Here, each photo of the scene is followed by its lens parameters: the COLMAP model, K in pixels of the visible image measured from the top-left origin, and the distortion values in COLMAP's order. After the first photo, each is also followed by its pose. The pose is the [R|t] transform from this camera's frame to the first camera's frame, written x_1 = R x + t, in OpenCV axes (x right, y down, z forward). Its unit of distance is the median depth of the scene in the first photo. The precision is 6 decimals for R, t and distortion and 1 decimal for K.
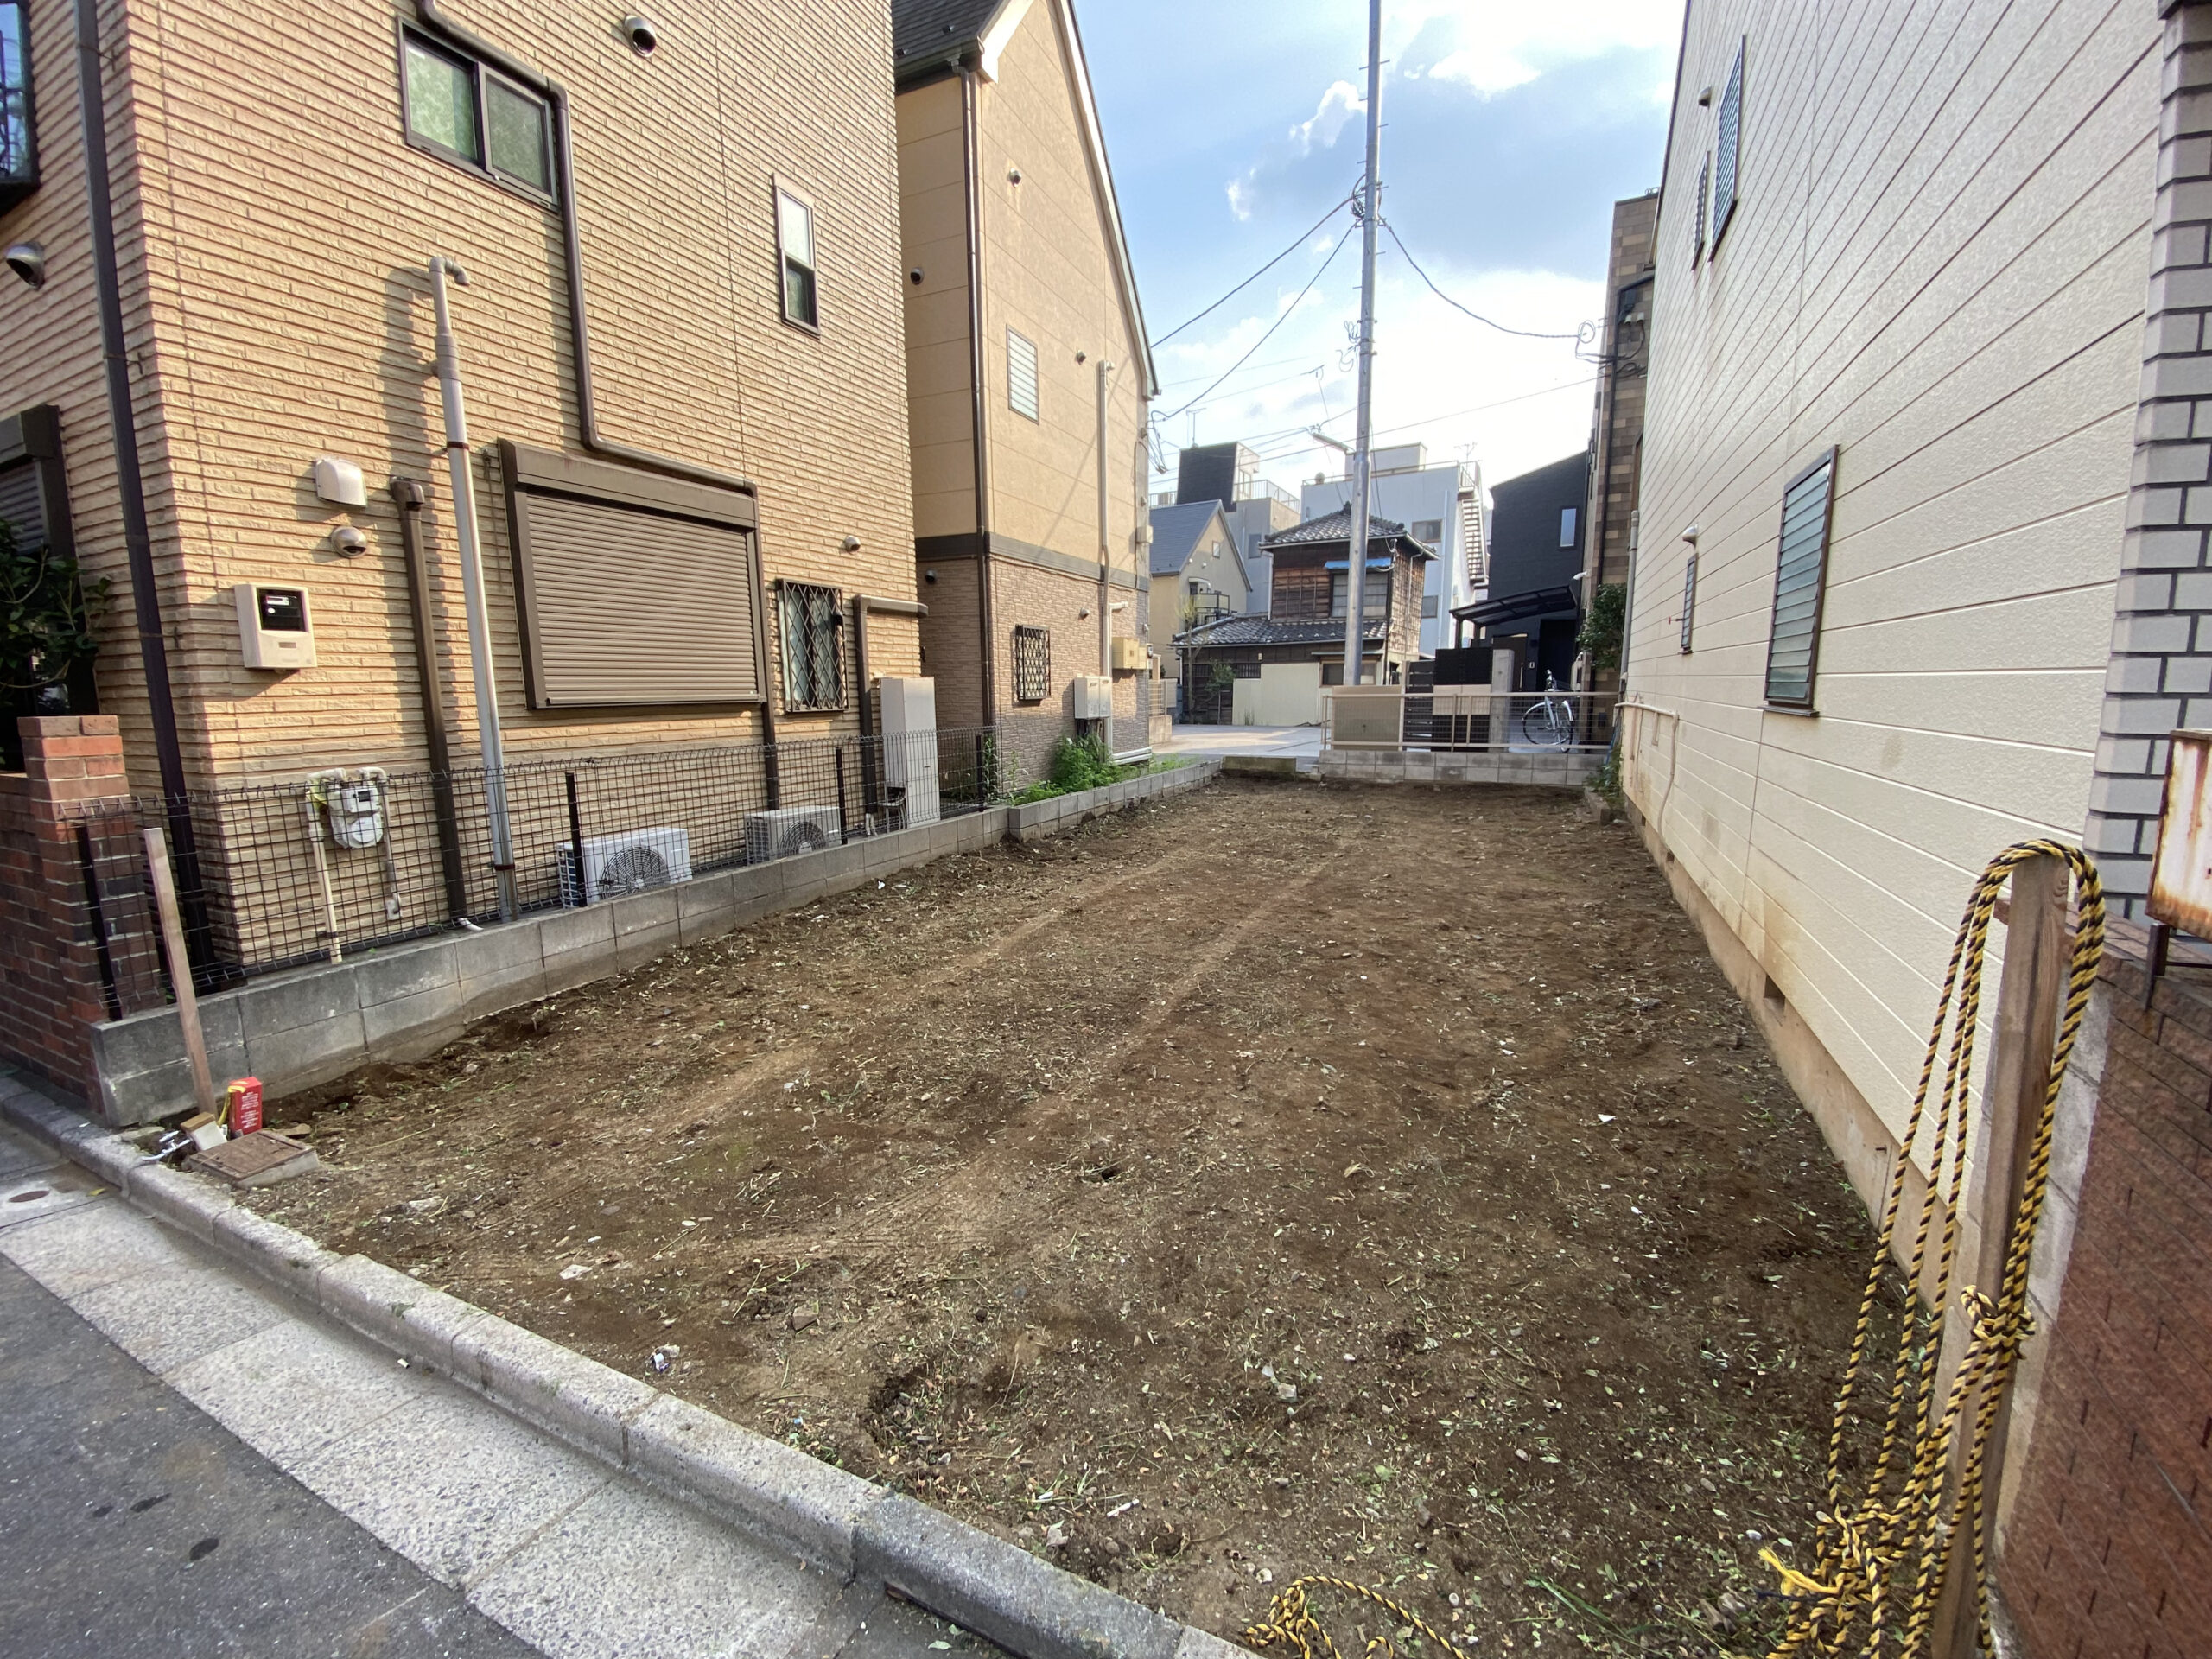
lens RADIAL K [[903.2, 0, 1106.0], [0, 903.2, 829.5], [0, 0, 1]] dist [0.017896, -0.018676]
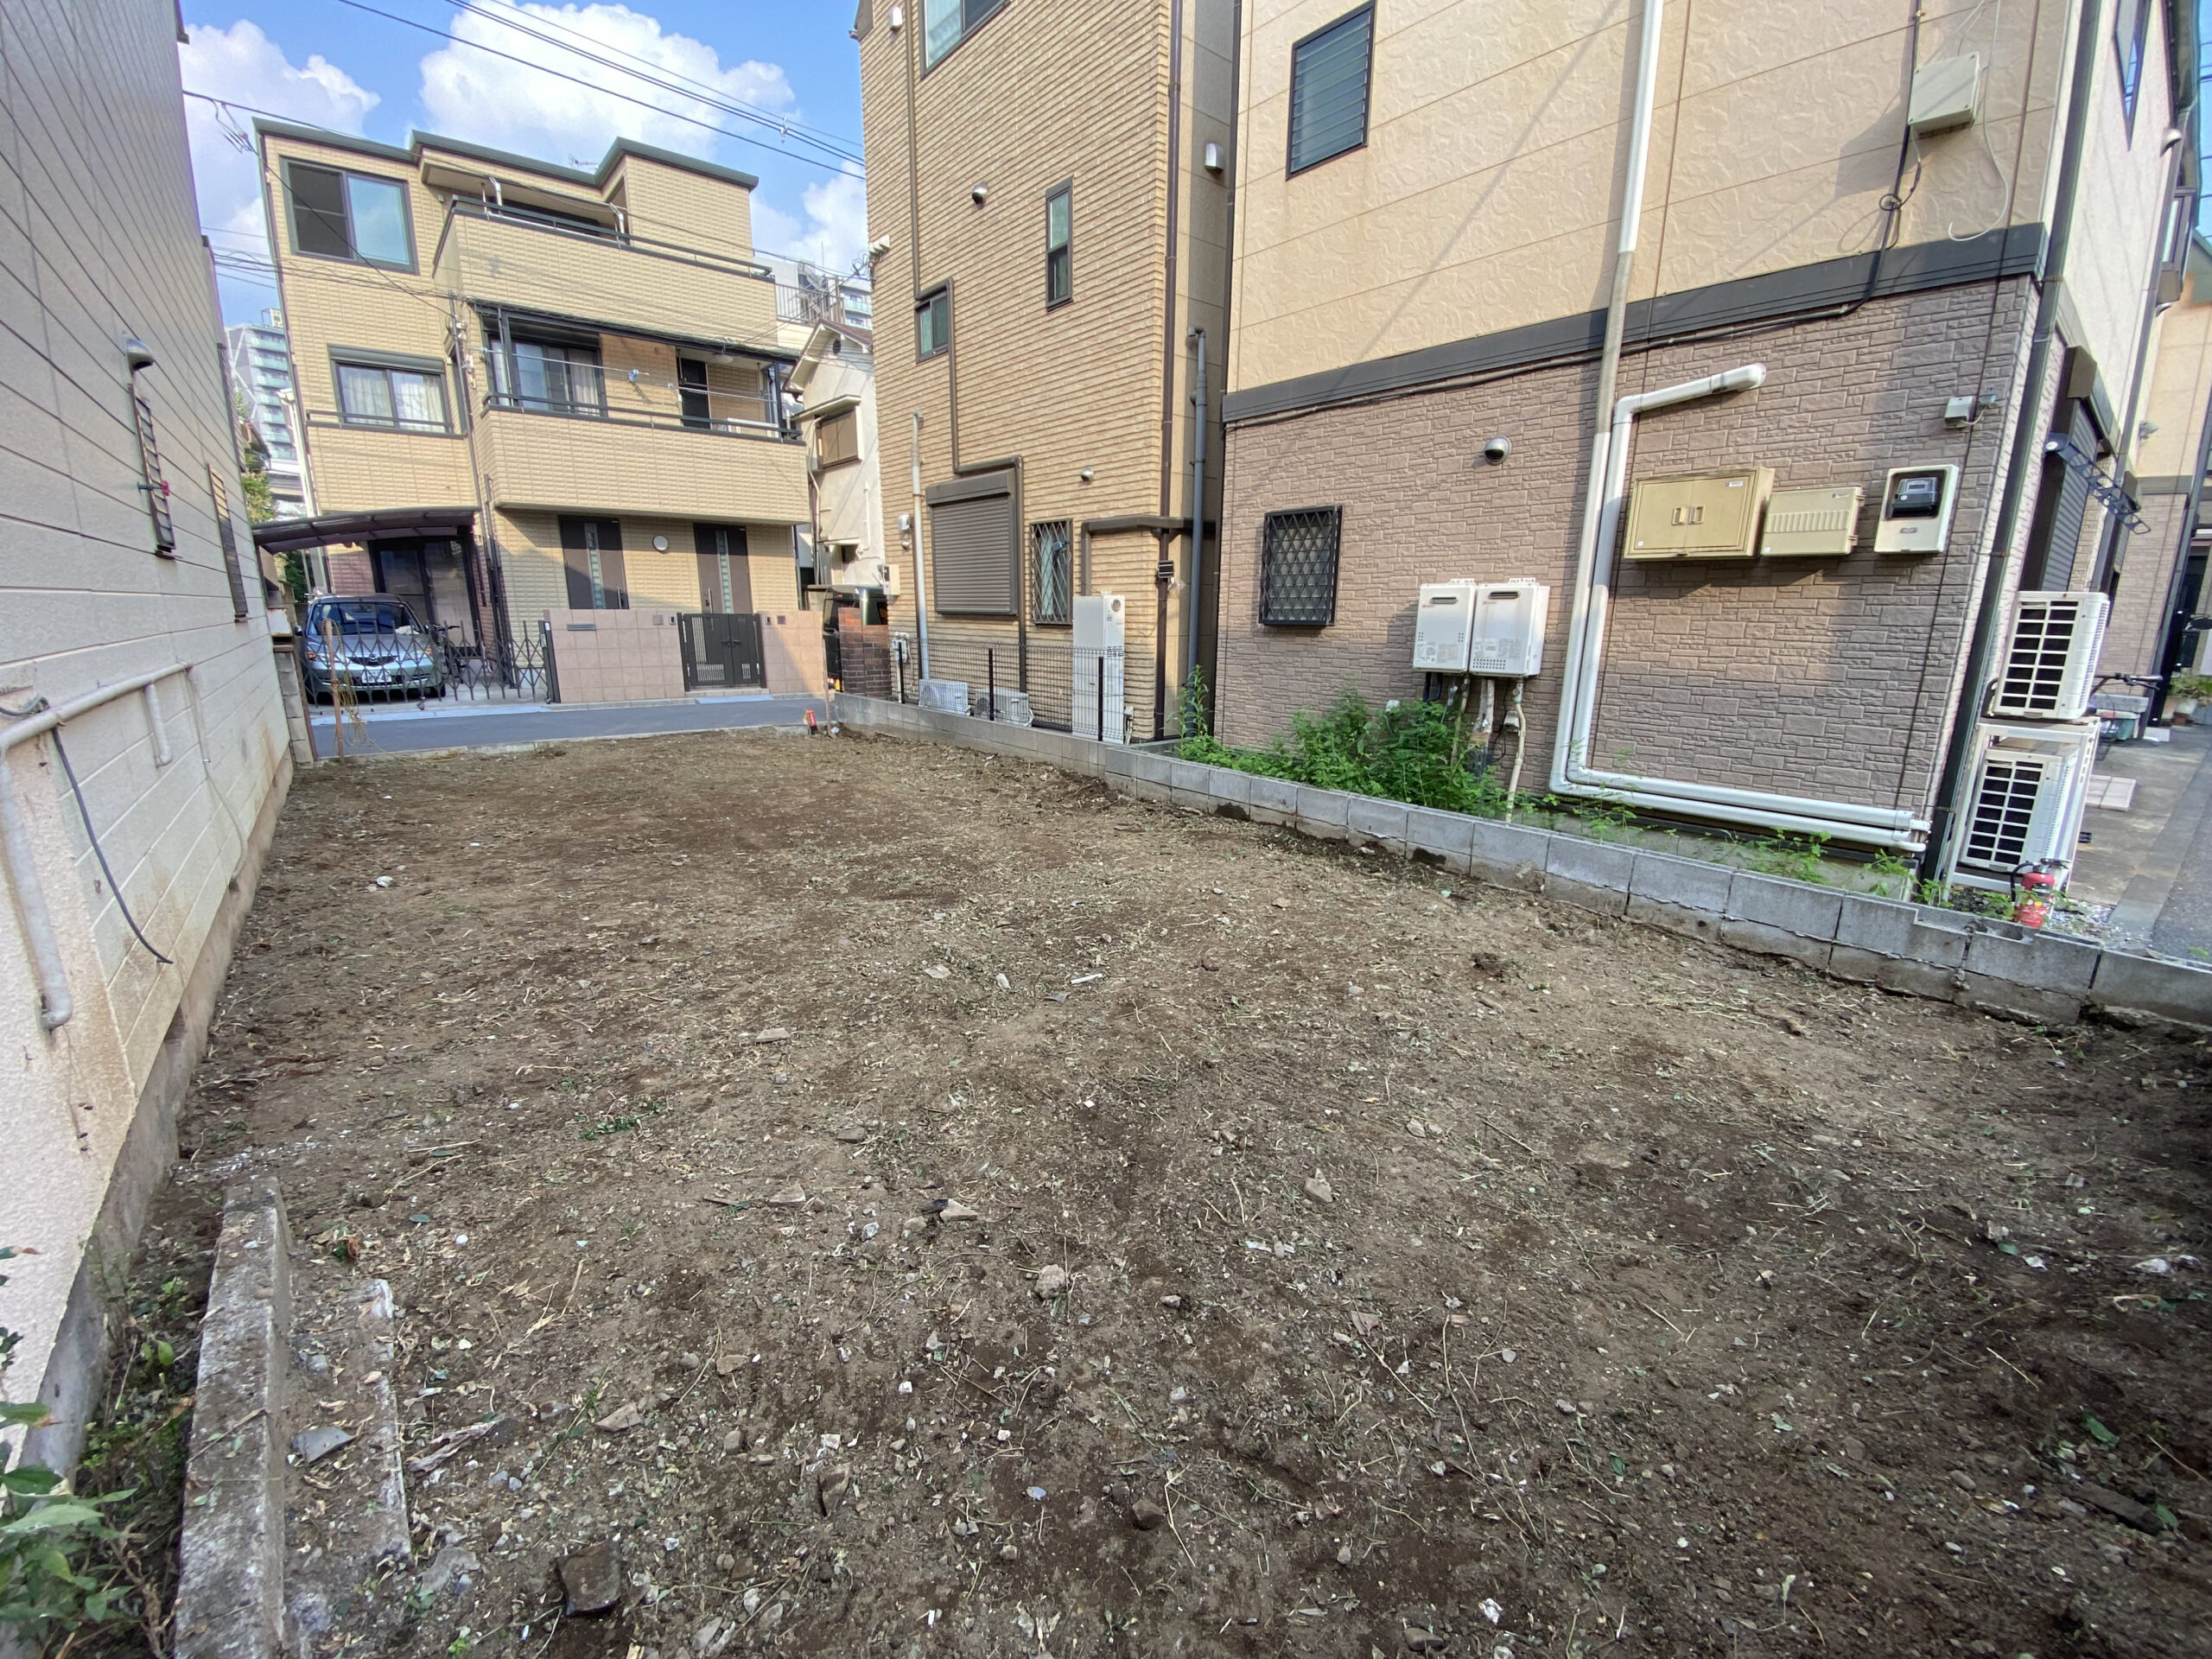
lens RADIAL K [[903.2, 0, 1106.0], [0, 903.2, 829.5], [0, 0, 1]] dist [0.017896, -0.018676]
pose [[-0.421731, 0.225761, -0.878166, 1.237825], [-0.139279, 0.940883, 0.308772, -0.392142], [0.895960, 0.252529, -0.365355, 2.402230]]
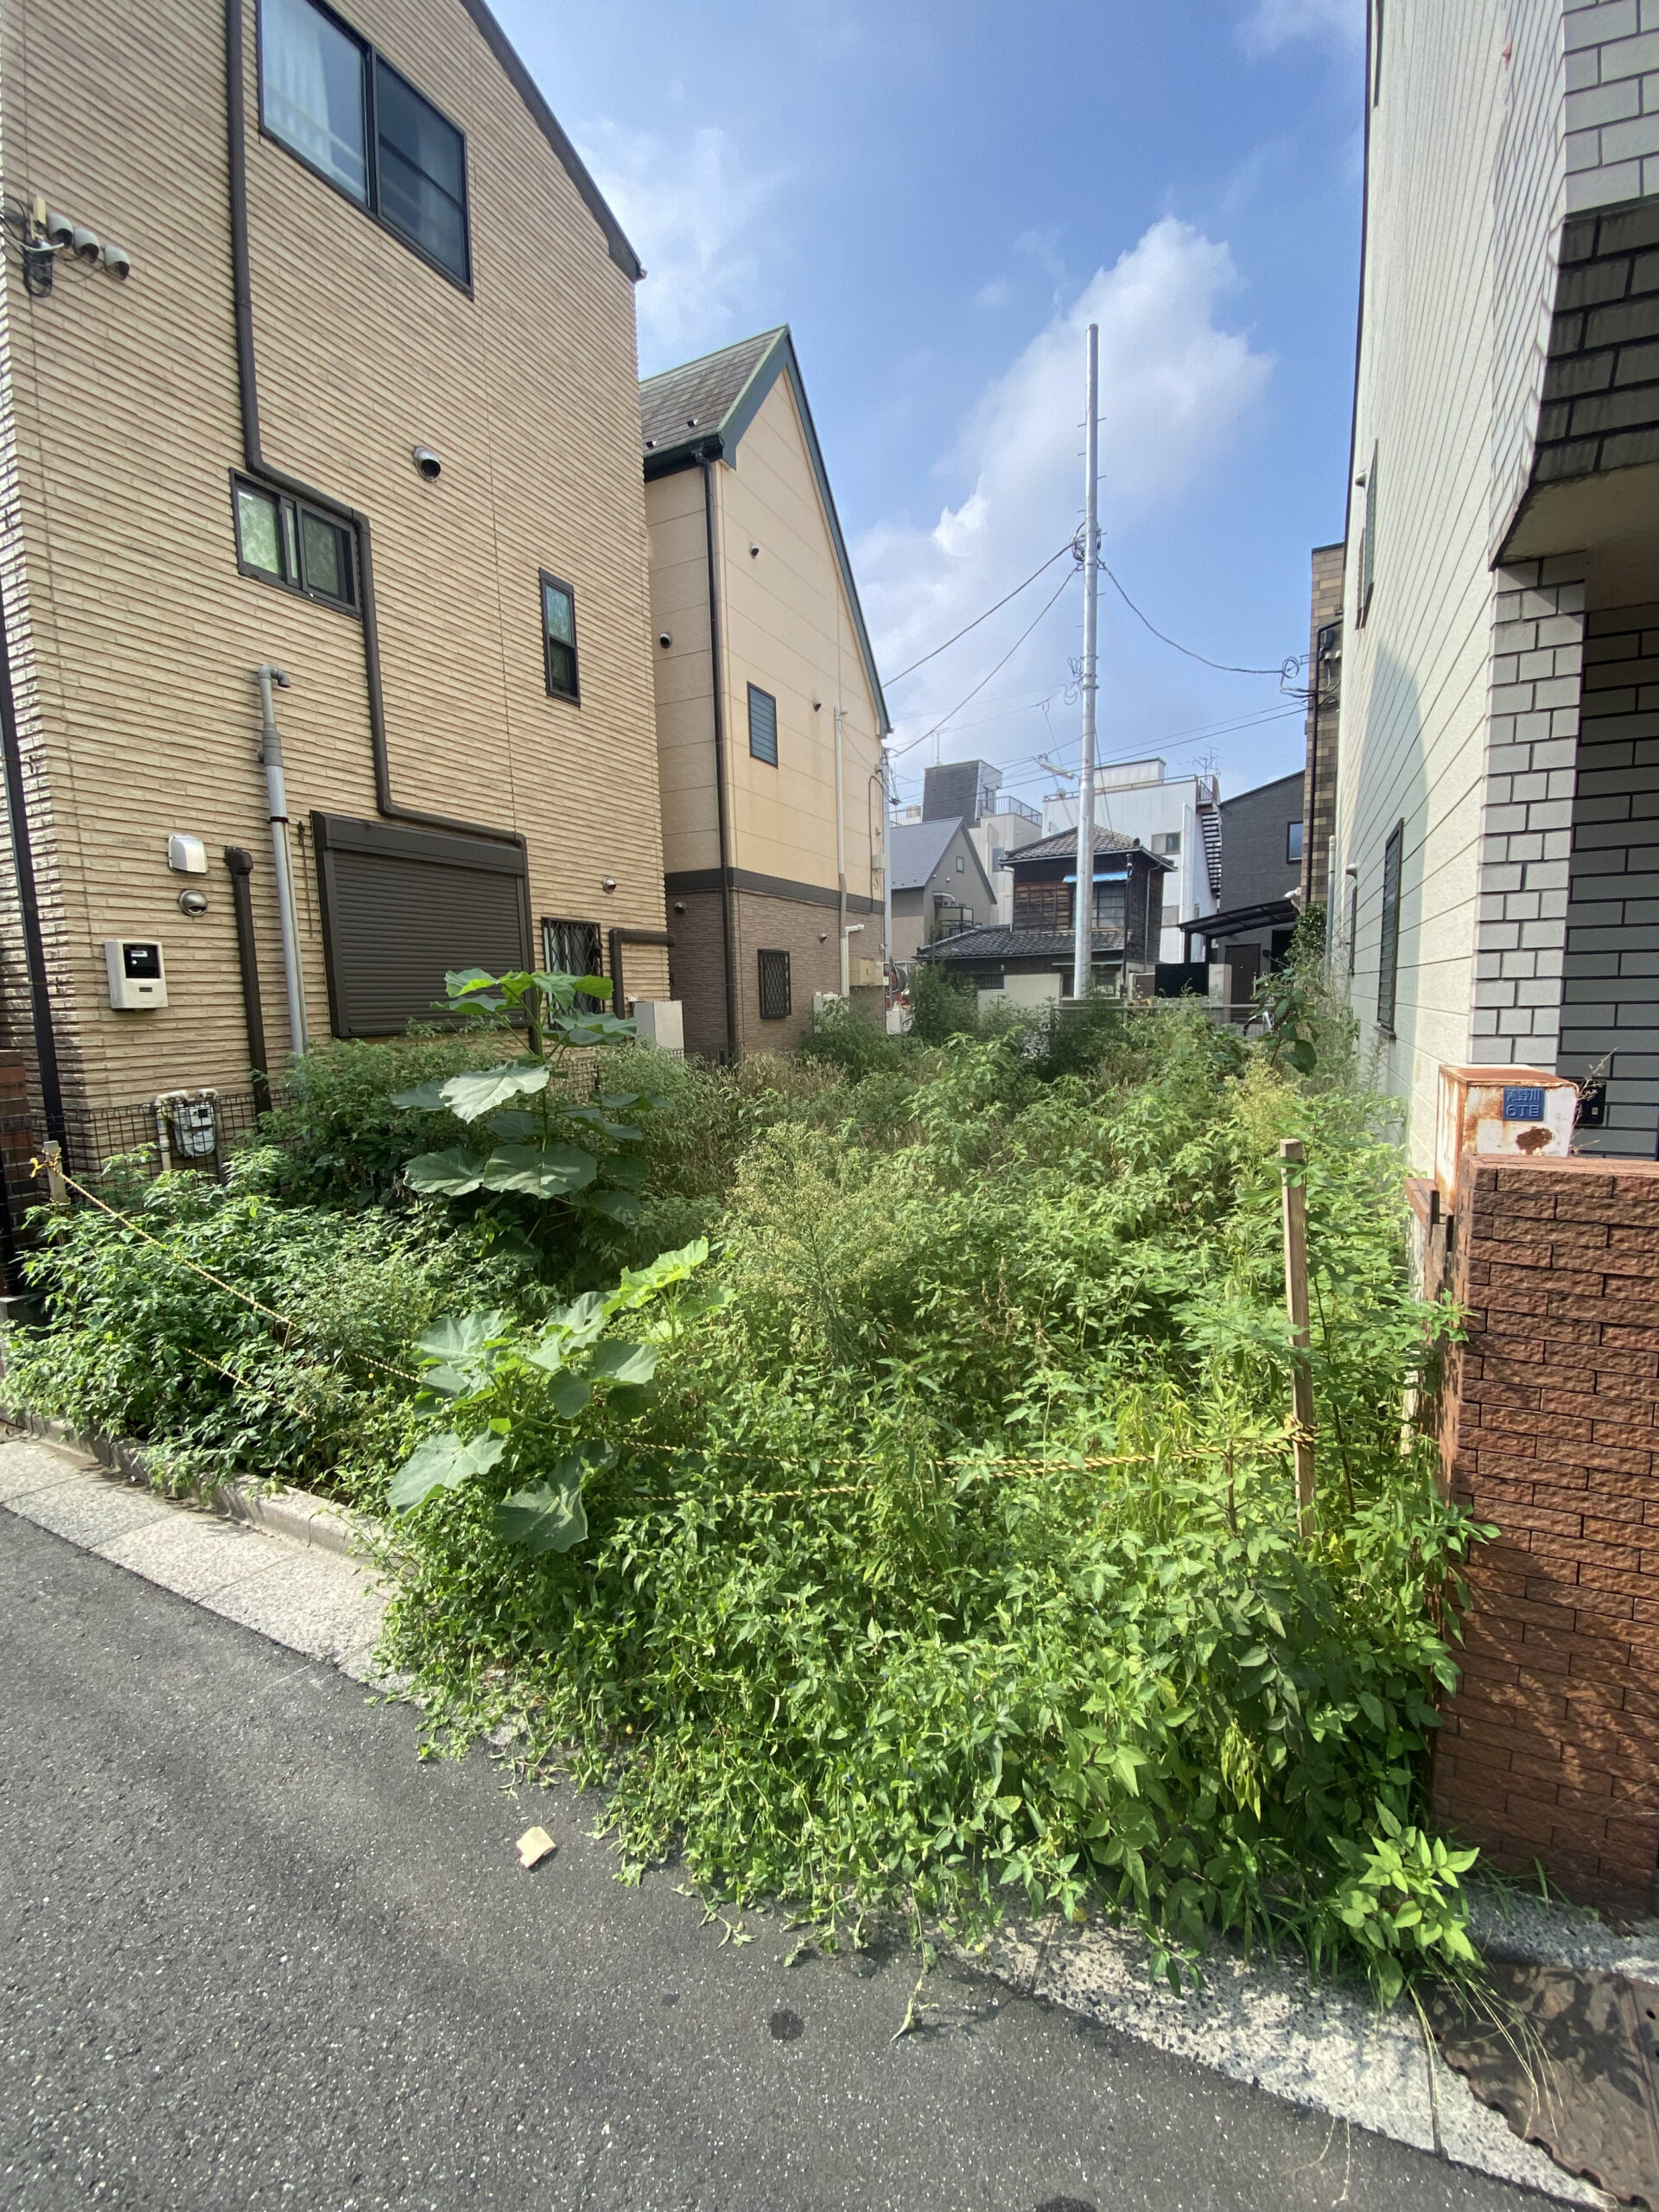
lens RADIAL K [[903.2, 0, 839.1], [0, 903.2, 1108.6], [0, 0, 1]] dist [0.017896, -0.018676]
pose [[0.999655, -0.008915, -0.024725, 0.047285], [0.008117, 0.999450, -0.032162, 0.002120], [0.024998, 0.031950, 0.999177, -0.159364]]
